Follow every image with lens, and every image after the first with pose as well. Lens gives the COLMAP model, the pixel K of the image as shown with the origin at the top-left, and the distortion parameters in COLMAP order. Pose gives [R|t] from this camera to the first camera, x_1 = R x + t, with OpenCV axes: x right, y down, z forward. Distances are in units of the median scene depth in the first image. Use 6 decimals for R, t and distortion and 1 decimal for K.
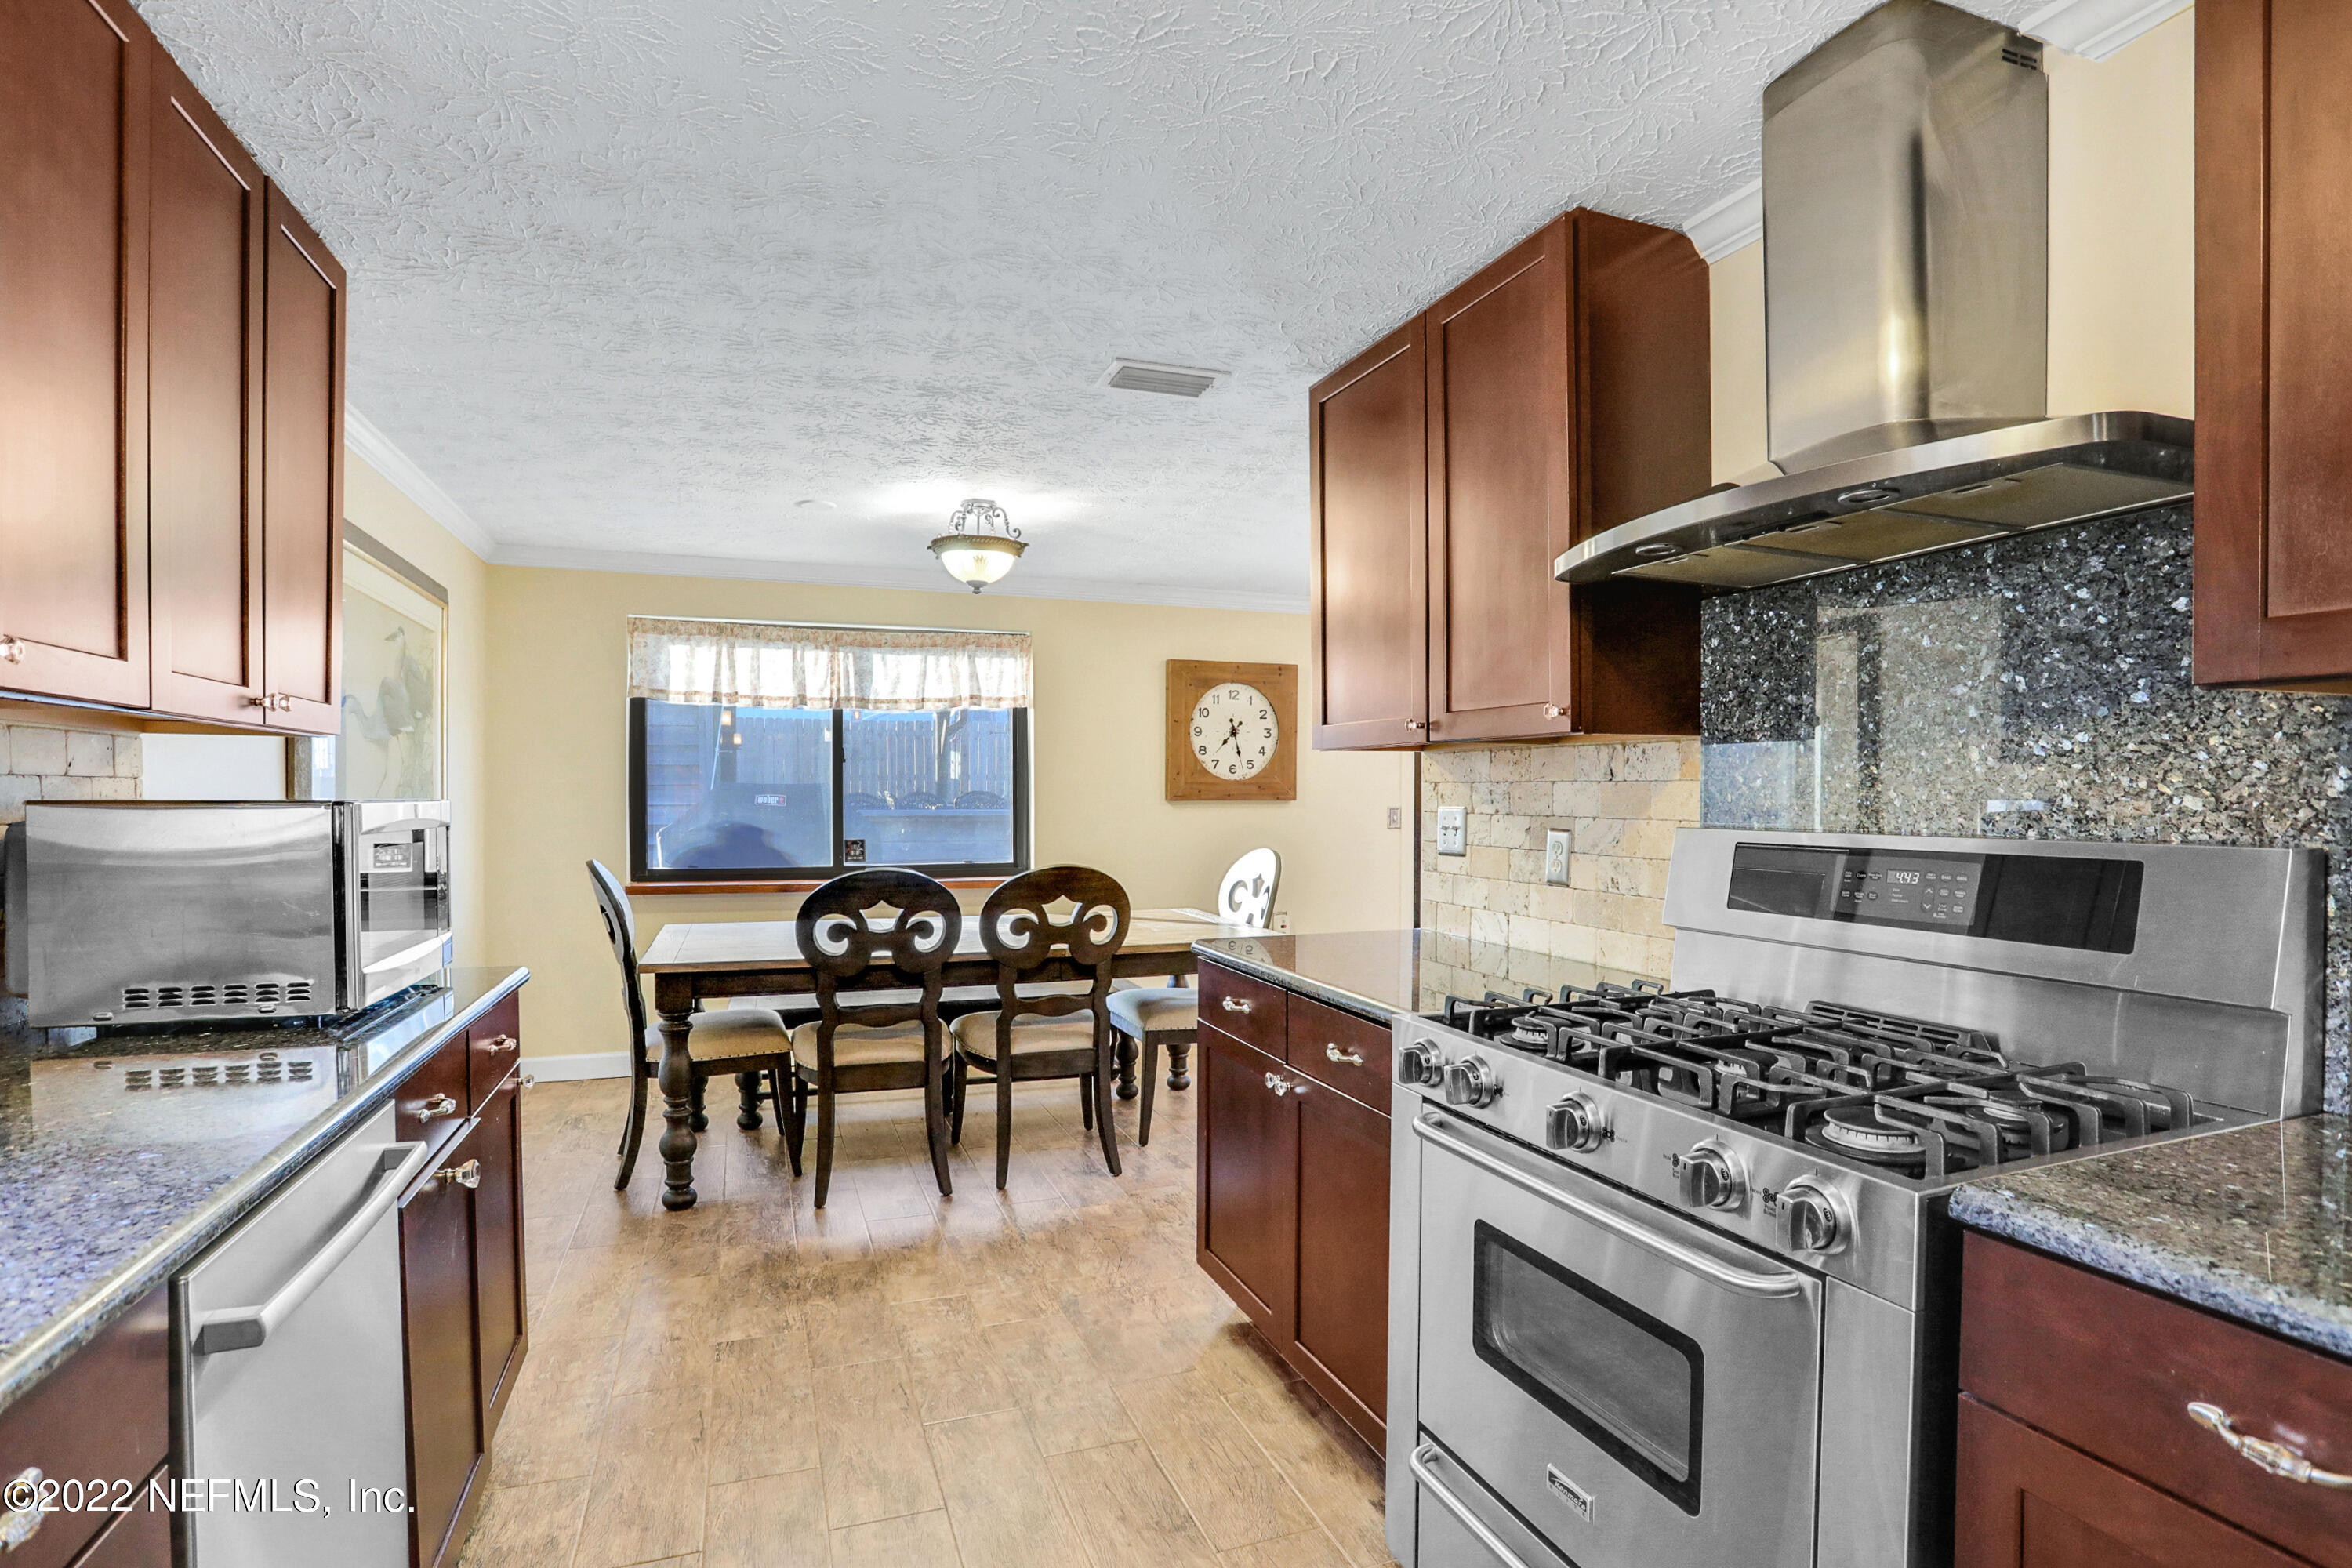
lens RADIAL K [[1268.4, 0, 1189.9], [0, 1268.4, 794.9], [0, 0, 1]] dist [-0.074620, 0.042232]
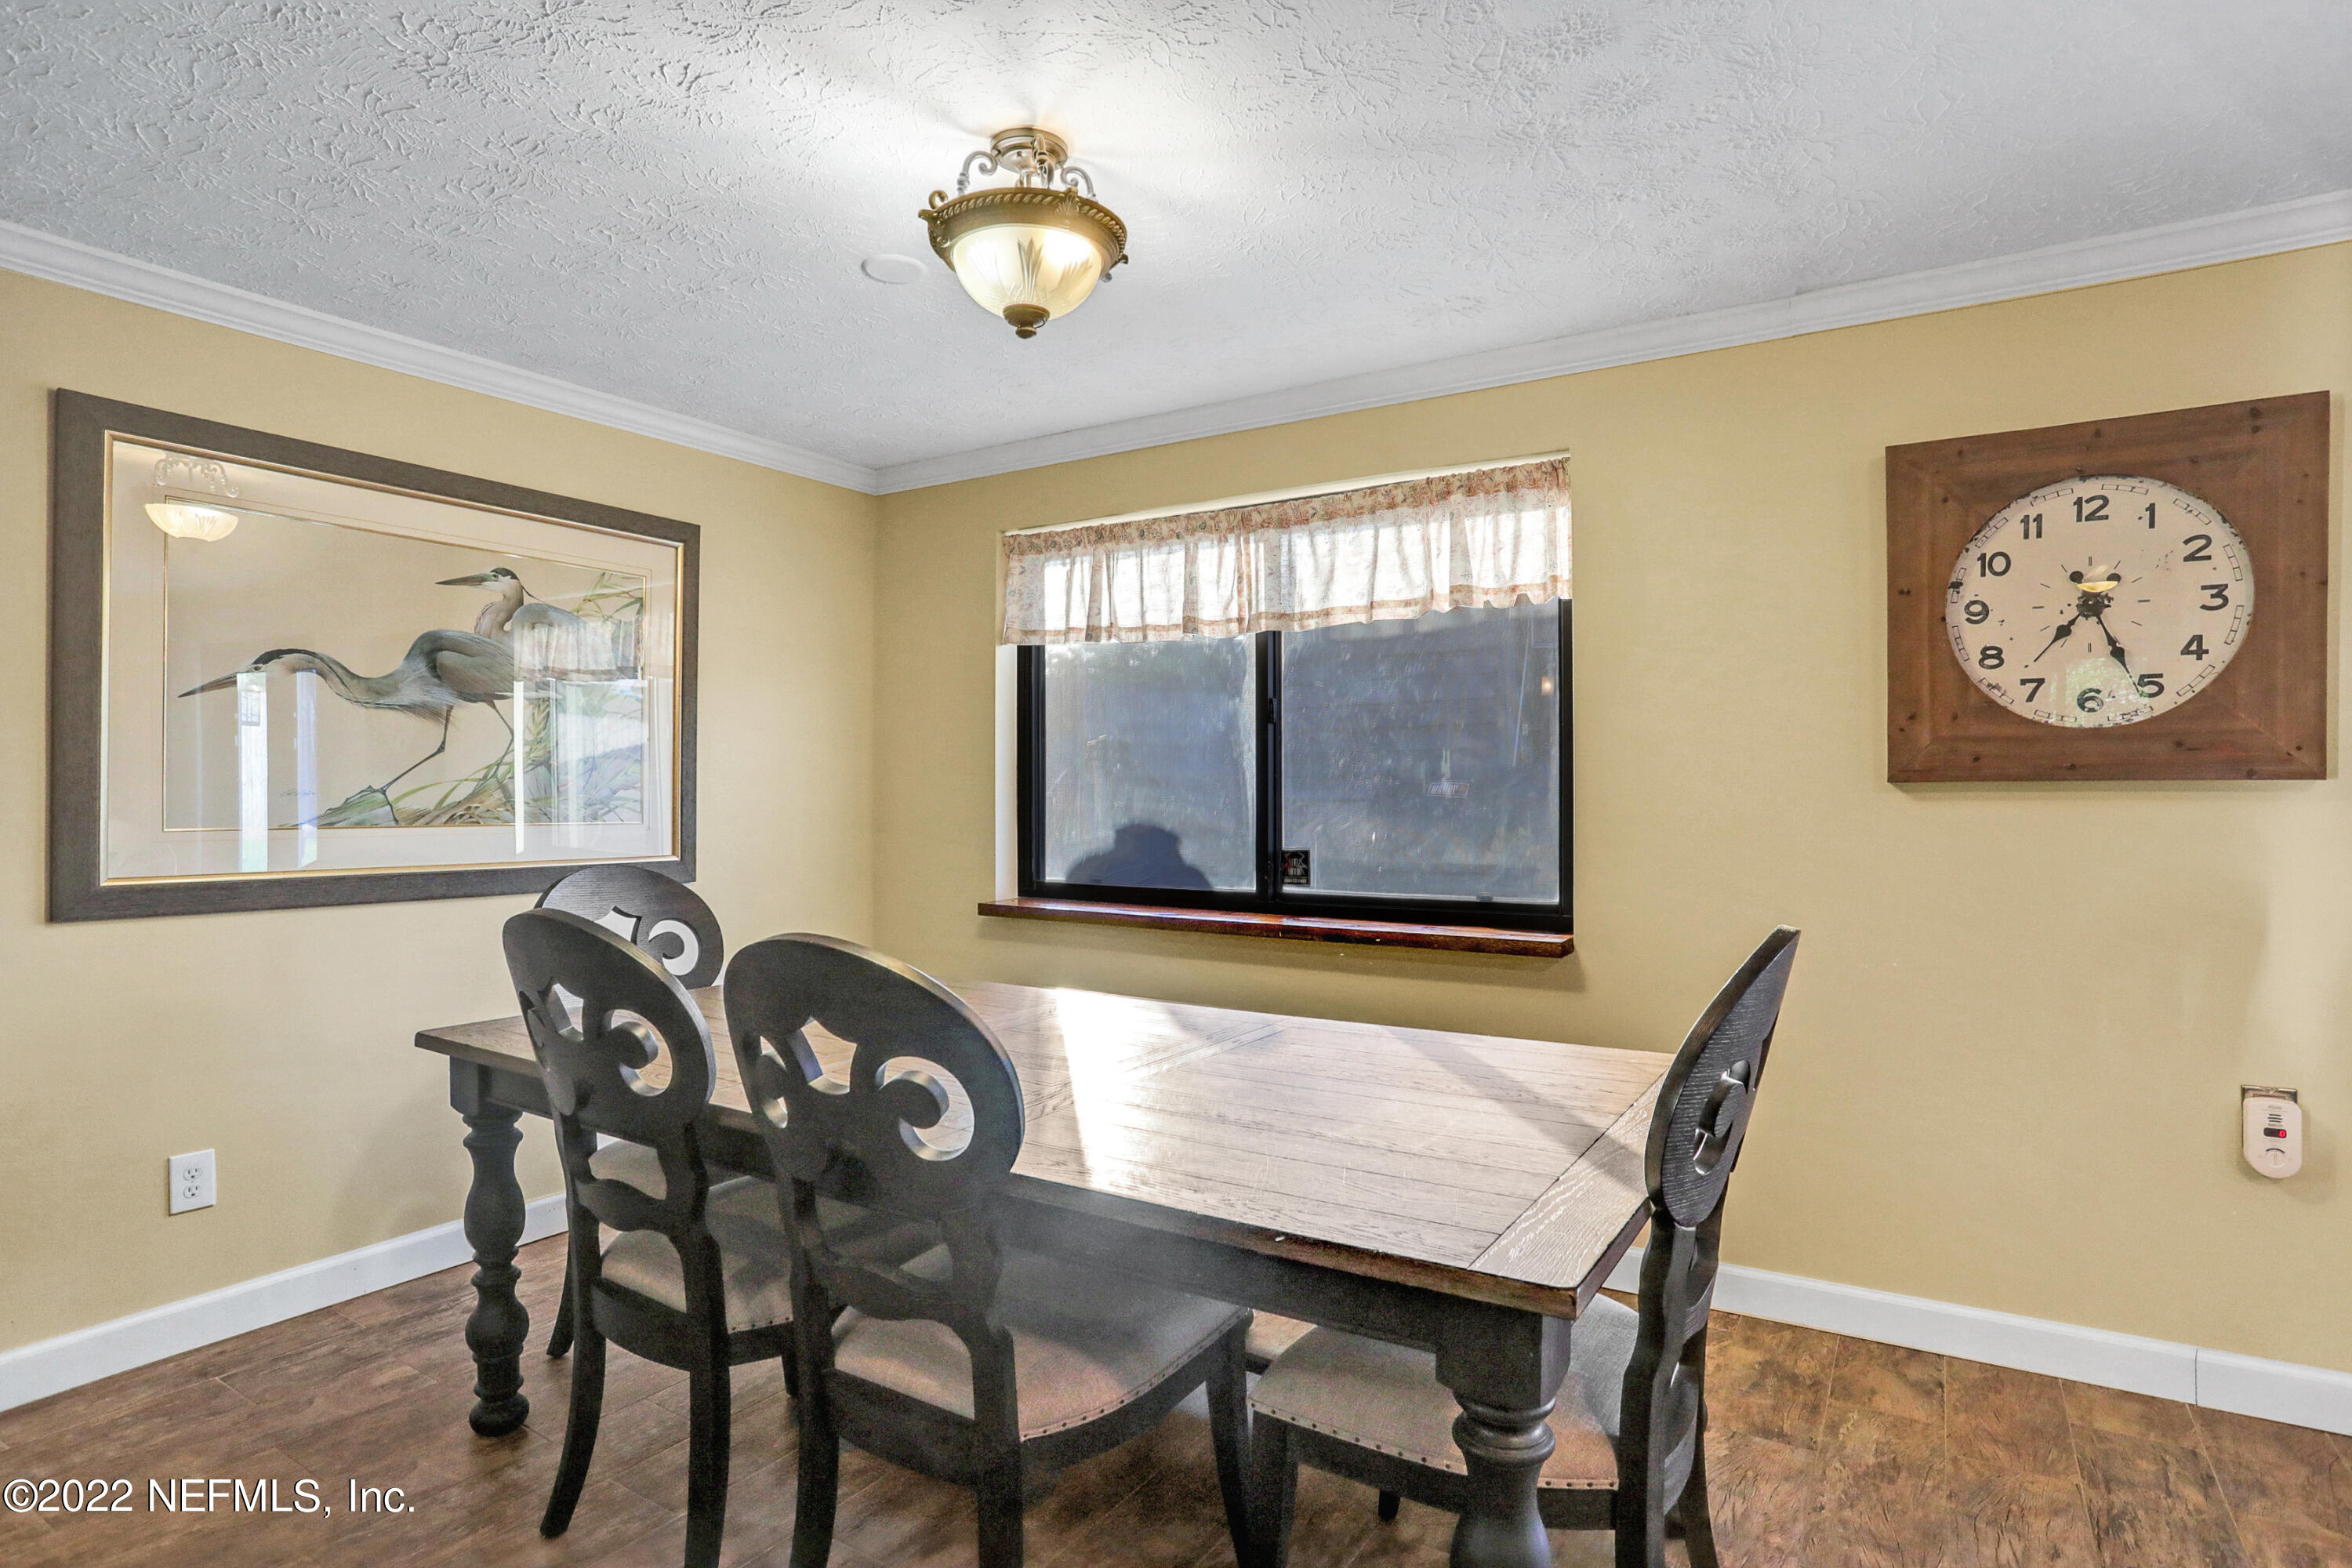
lens RADIAL K [[1268.4, 0, 1189.9], [0, 1268.4, 794.9], [0, 0, 1]] dist [-0.074620, 0.042232]
pose [[0.583930, -0.002429, -0.811801, 0.191480], [0.002984, 0.999995, -0.000846, 0.008663], [0.811799, -0.001929, 0.583934, 0.595841]]
